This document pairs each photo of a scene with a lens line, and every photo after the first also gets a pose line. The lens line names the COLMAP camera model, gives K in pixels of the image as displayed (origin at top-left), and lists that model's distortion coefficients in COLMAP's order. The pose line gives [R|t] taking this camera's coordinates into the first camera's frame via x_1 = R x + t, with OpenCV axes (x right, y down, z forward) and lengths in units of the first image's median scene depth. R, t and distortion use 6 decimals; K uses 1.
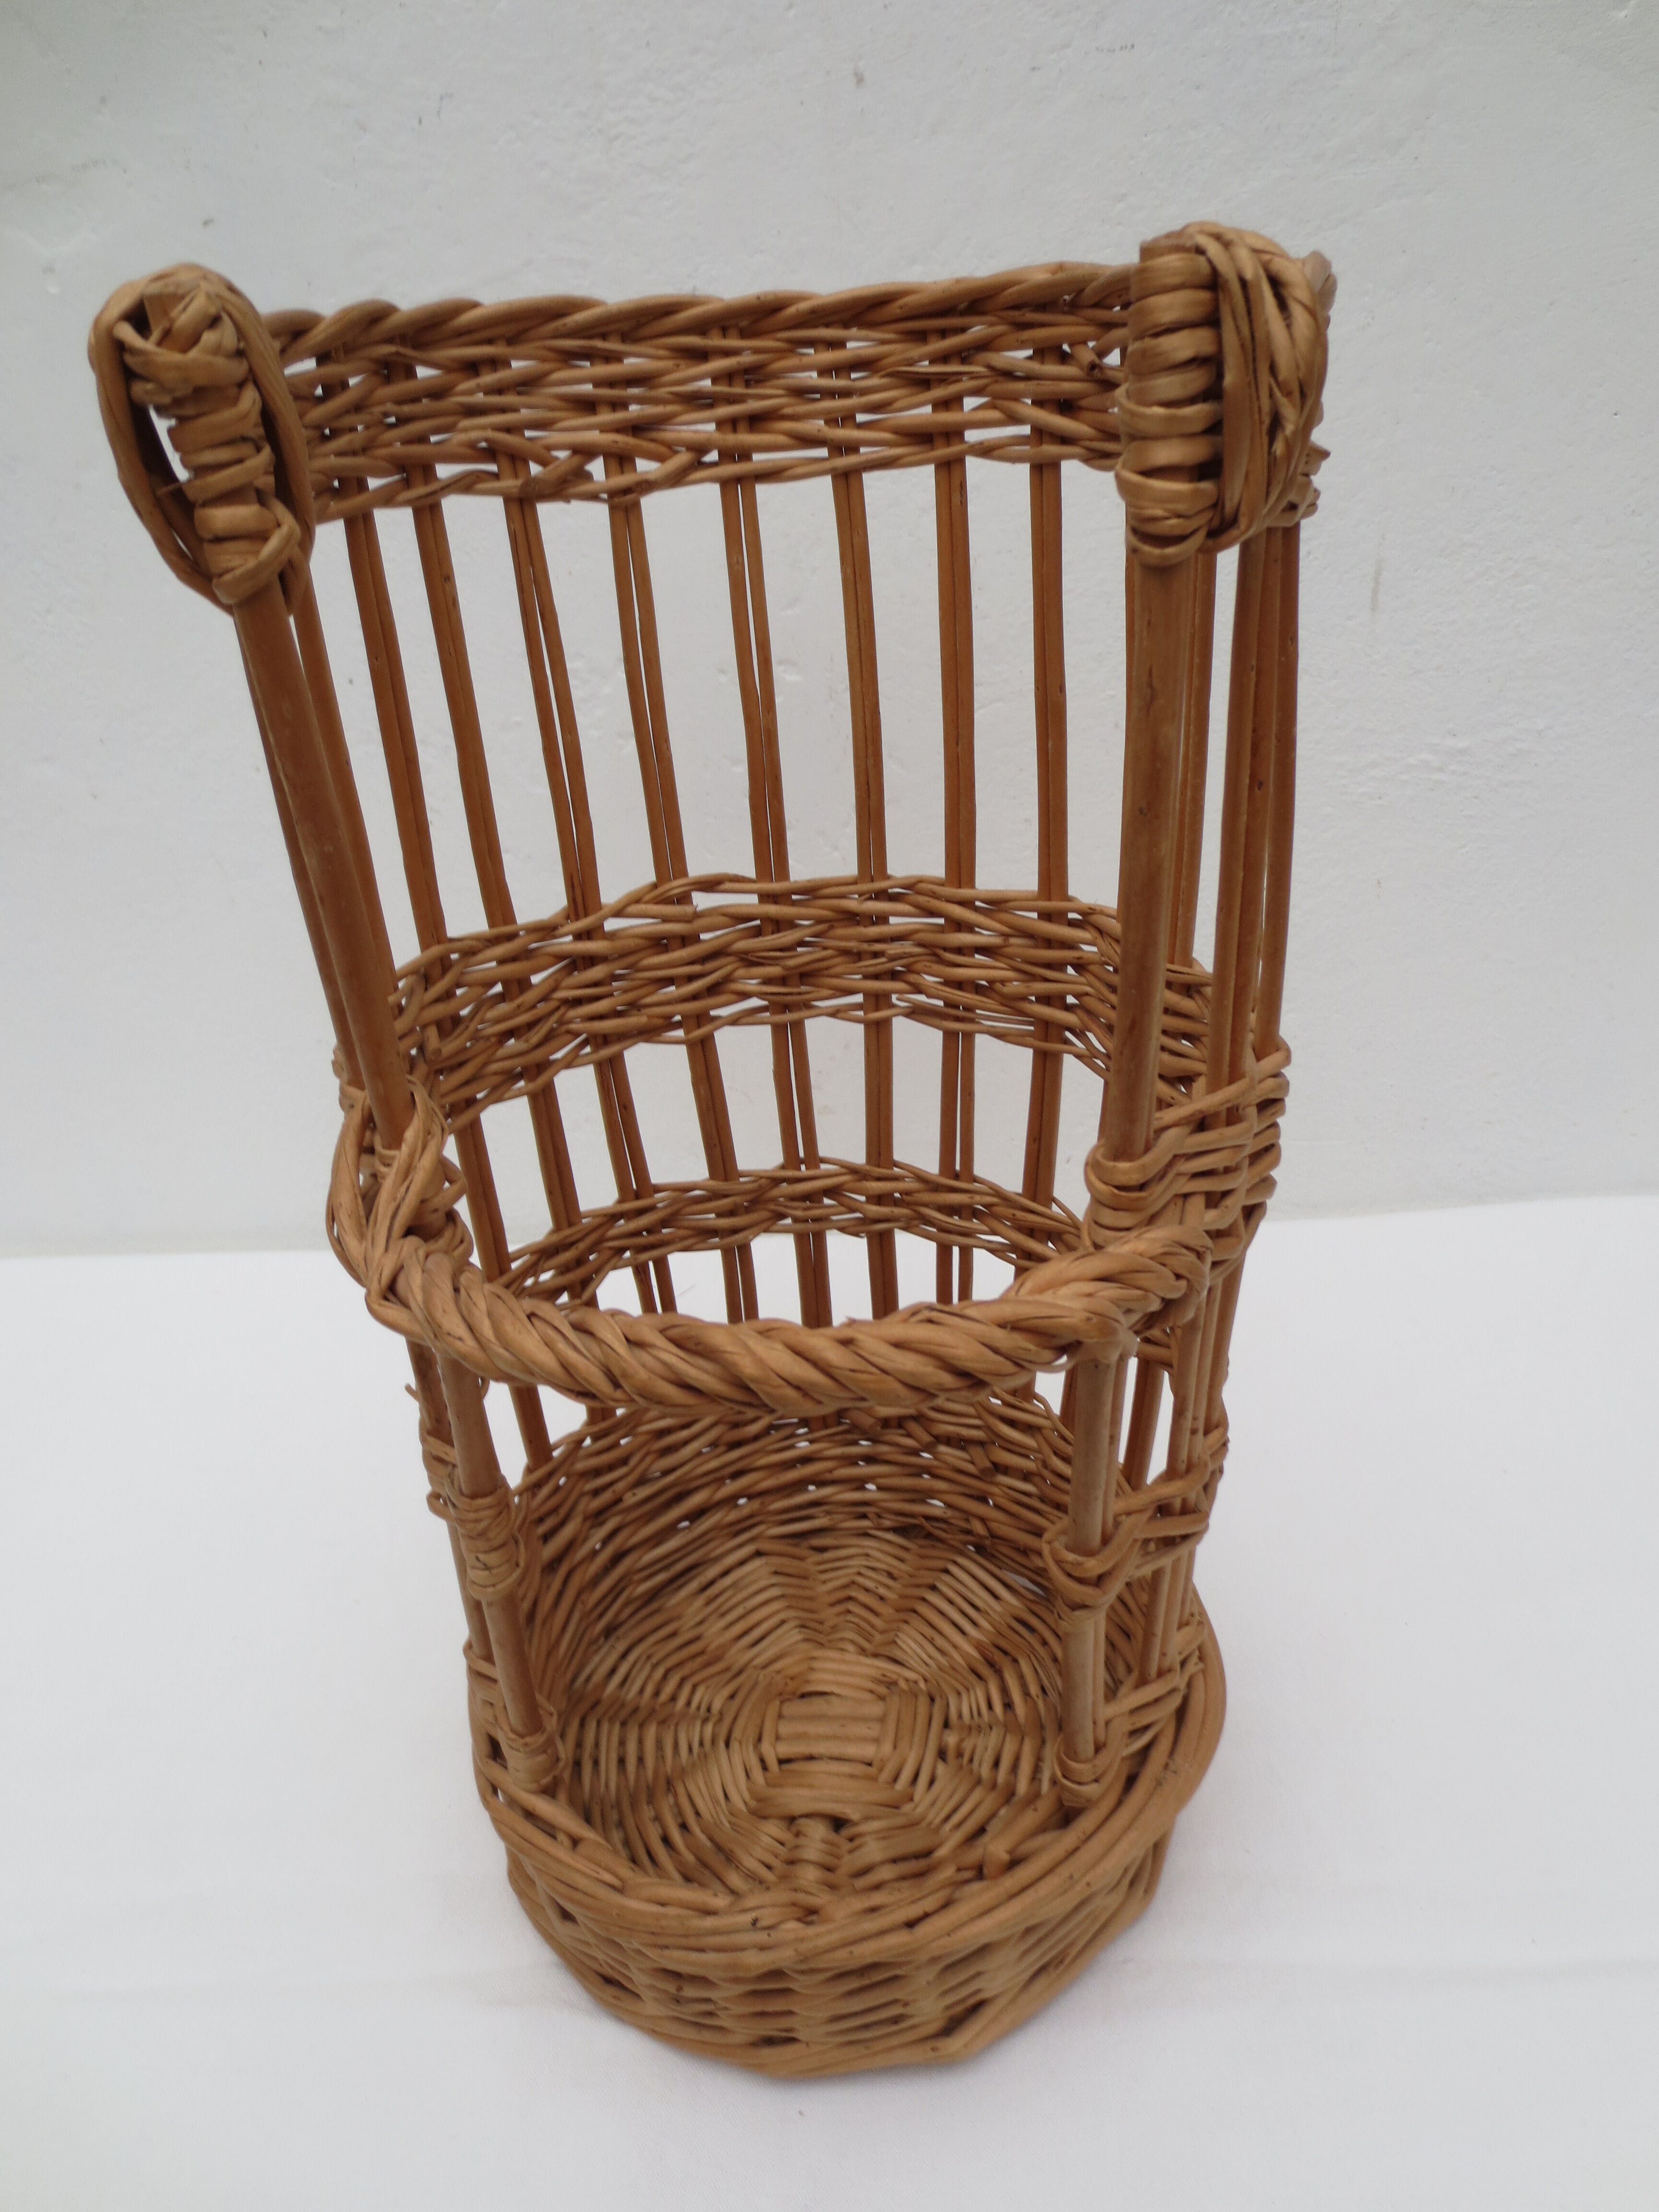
lens RADIAL K [[1563.2, 0, 829.6], [0, 1563.2, 1103.3], [0, 0, 1]] dist [-0.024606, 0.009387]
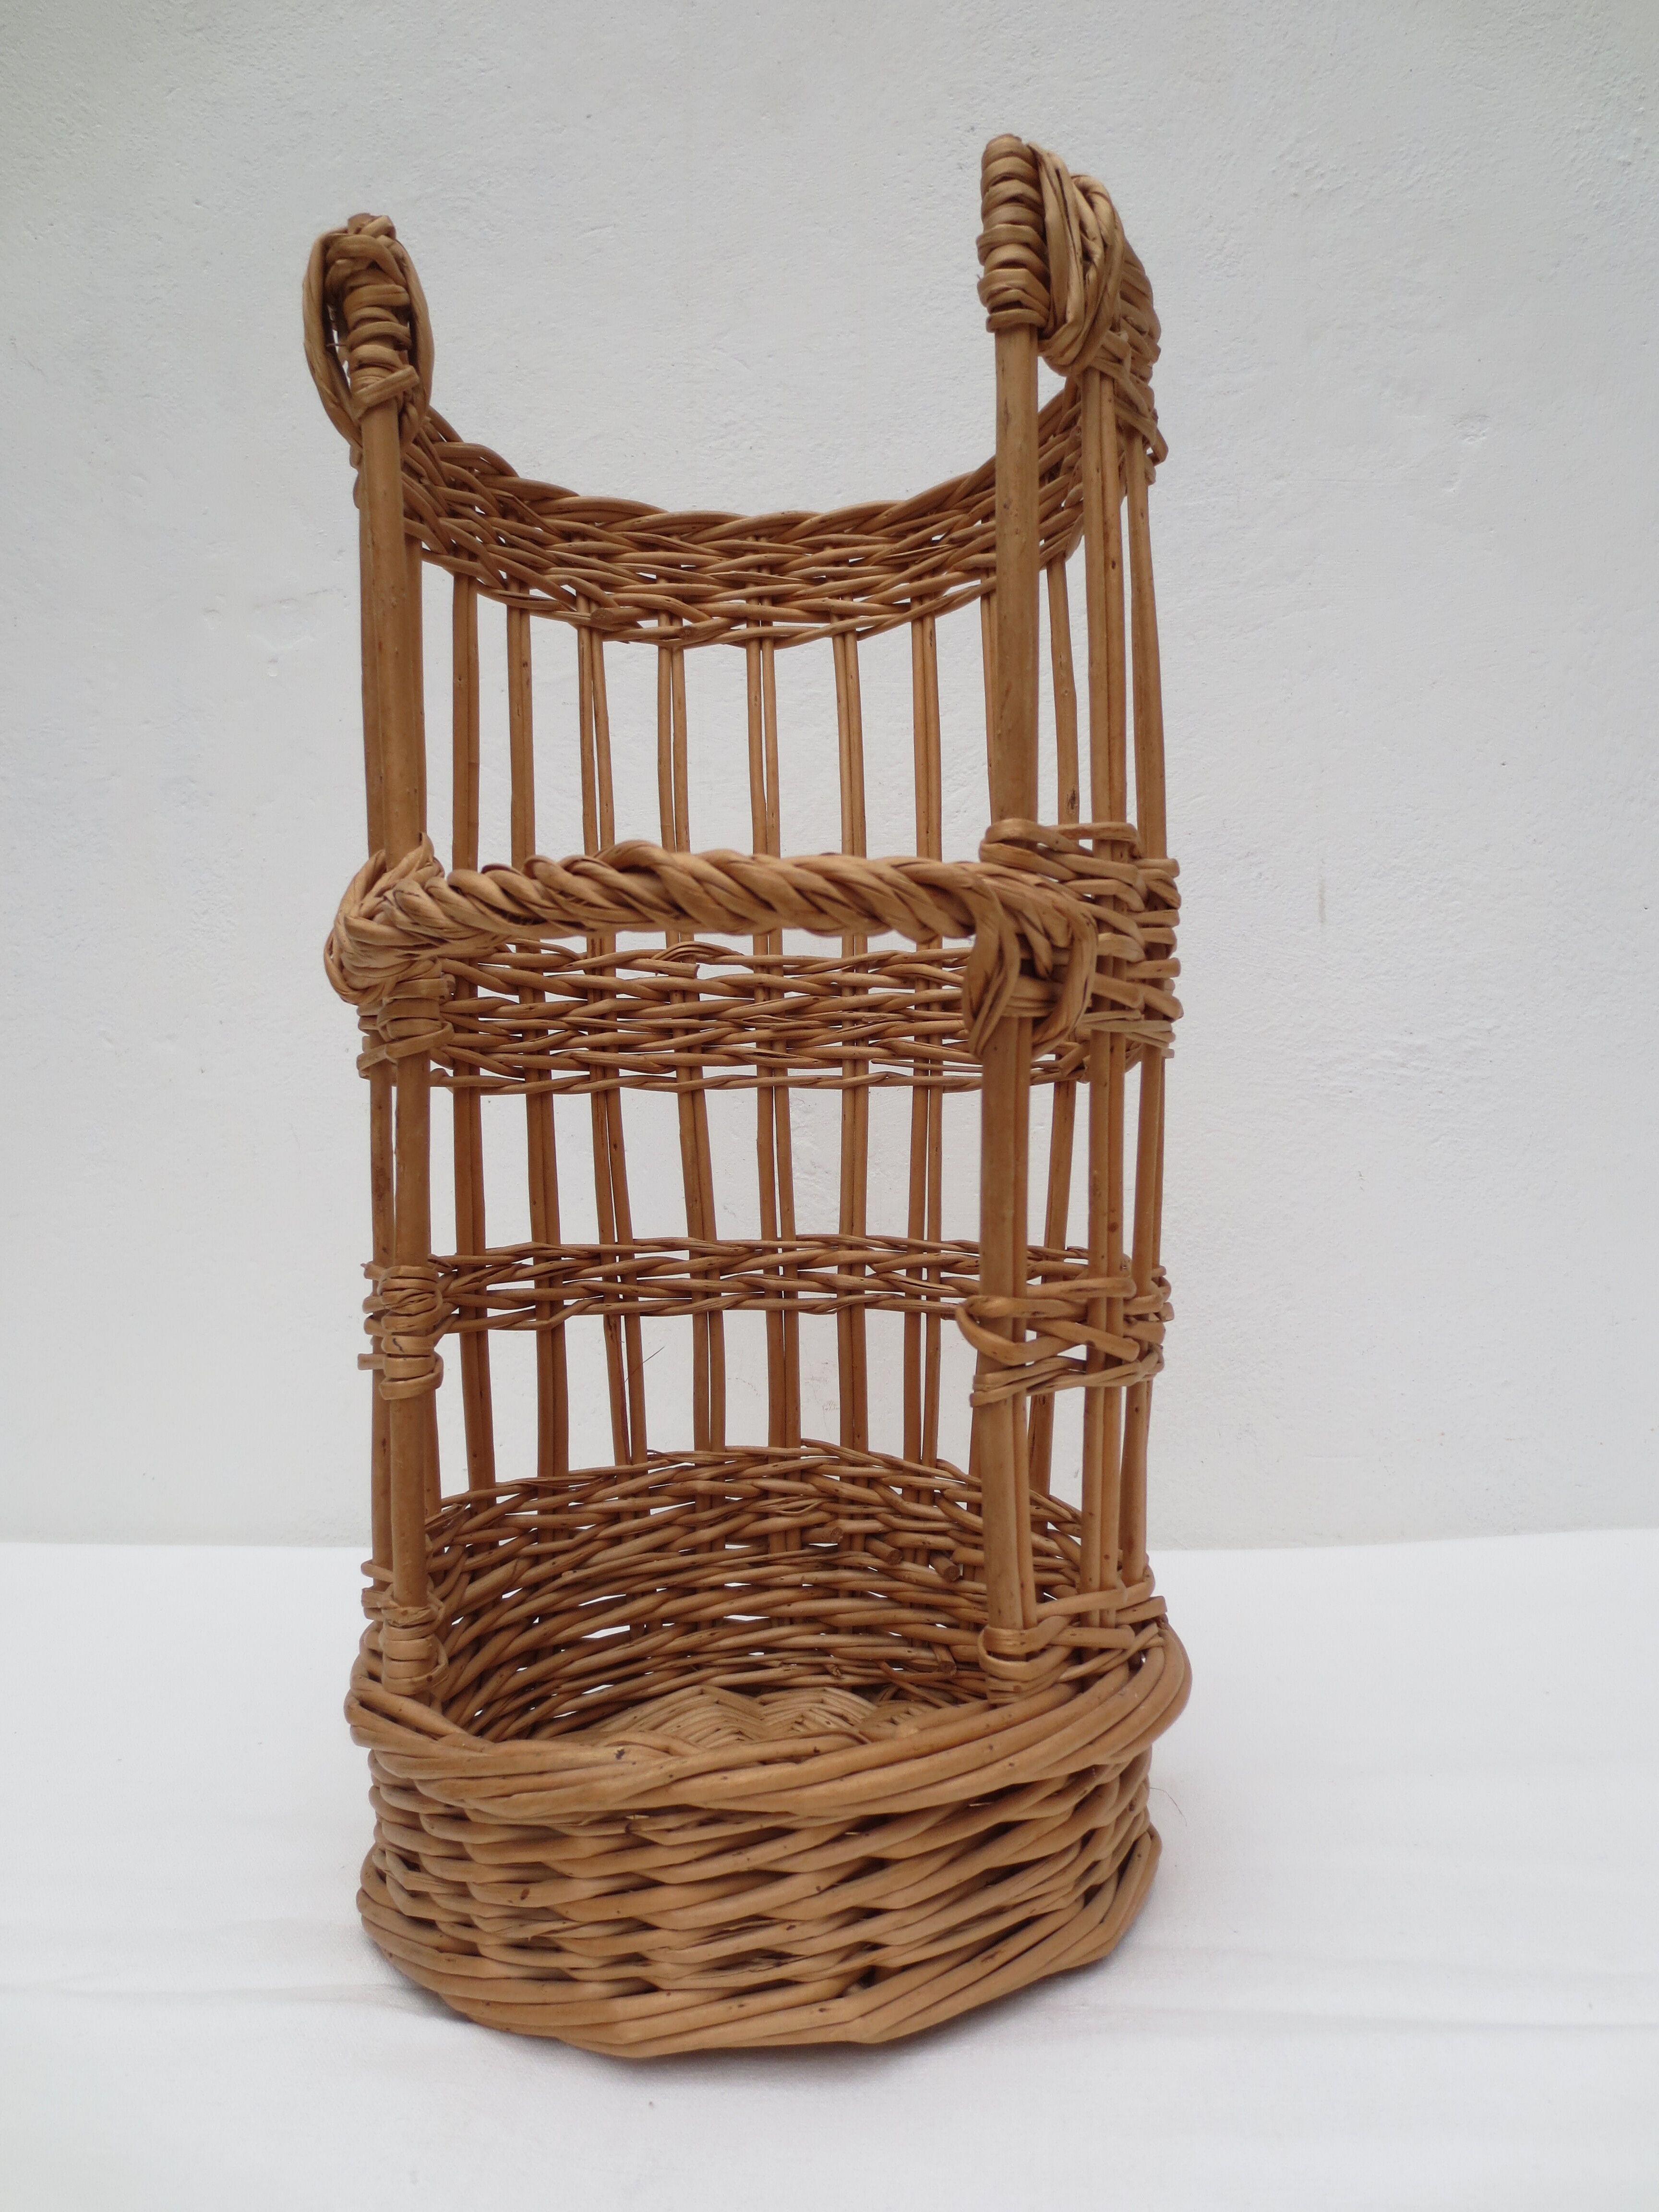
lens RADIAL K [[1563.2, 0, 828.0], [0, 1563.2, 1101.2], [0, 0, 1]] dist [-0.024606, 0.009387]
pose [[0.996962, 0.037229, -0.068412, 0.089180], [-0.065791, 0.872658, -0.483880, 0.495625], [0.041686, 0.486911, 0.872456, 0.054334]]
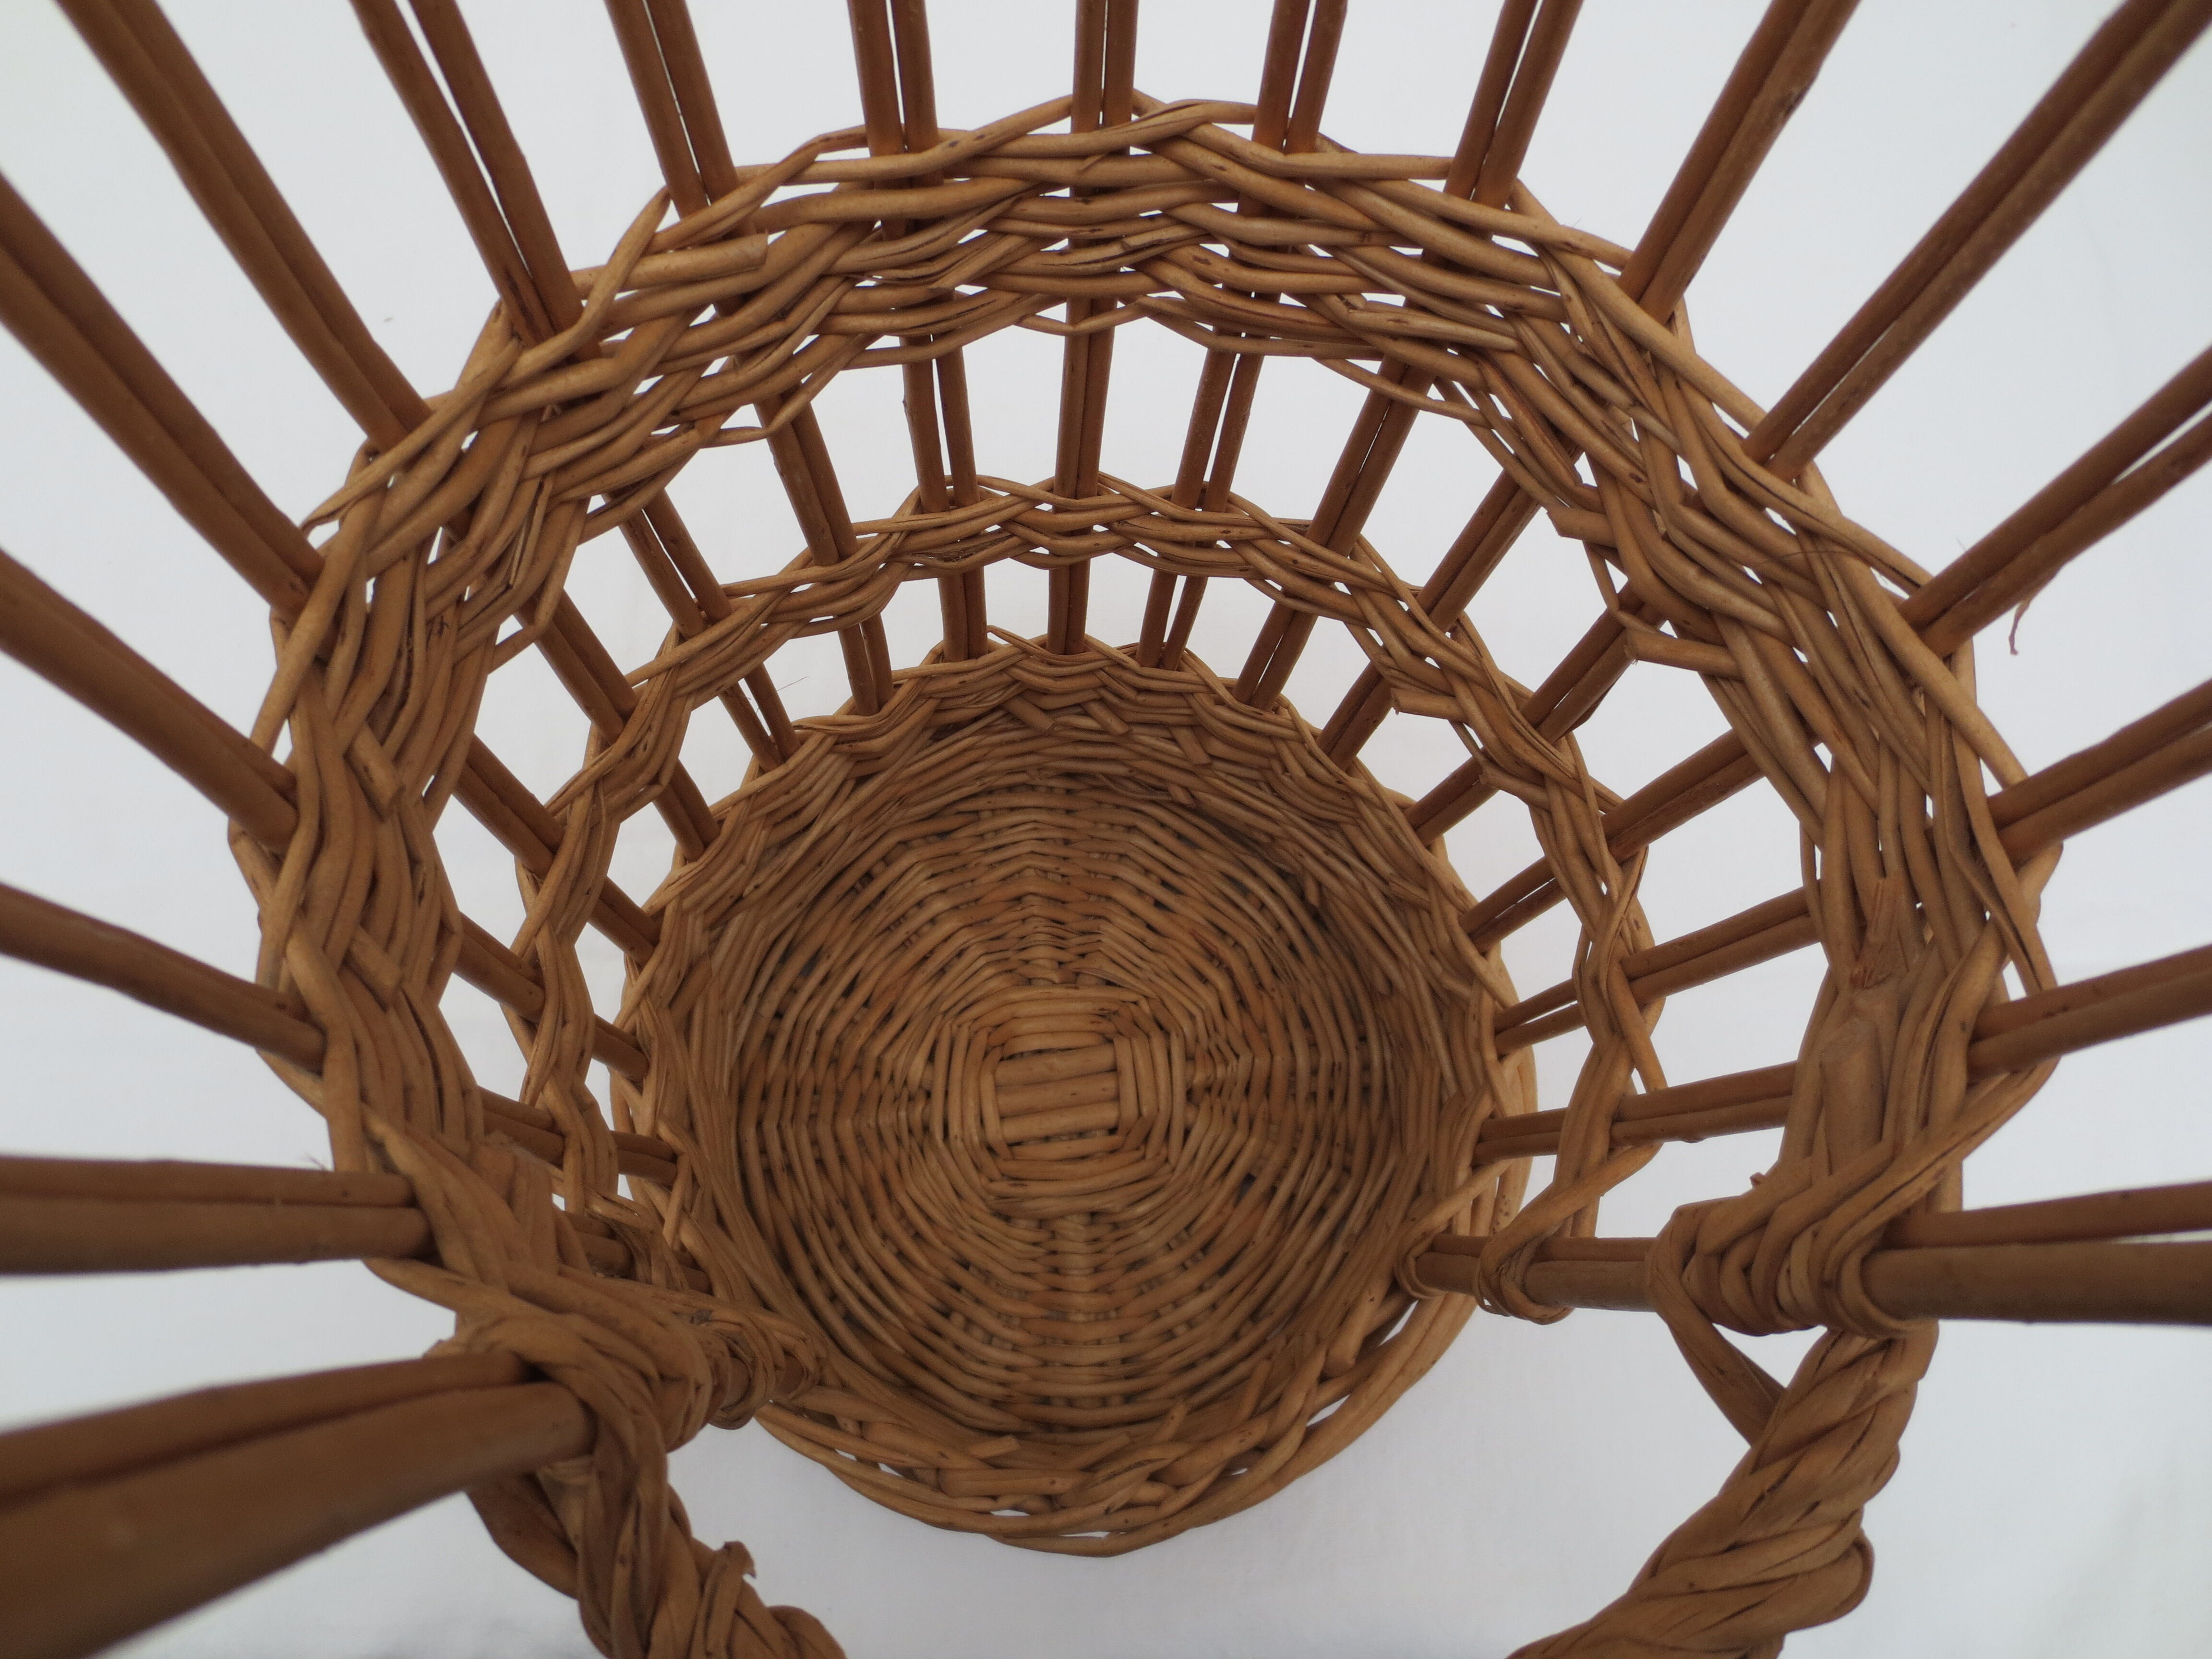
lens RADIAL K [[1563.2, 0, 1052.2], [0, 1563.2, 775.6], [0, 0, 1]] dist [-0.024606, 0.009387]
pose [[0.965038, -0.205919, 0.162167, -0.109591], [0.042968, 0.734620, 0.677117, -0.321646], [-0.258563, -0.646476, 0.717784, 0.506879]]
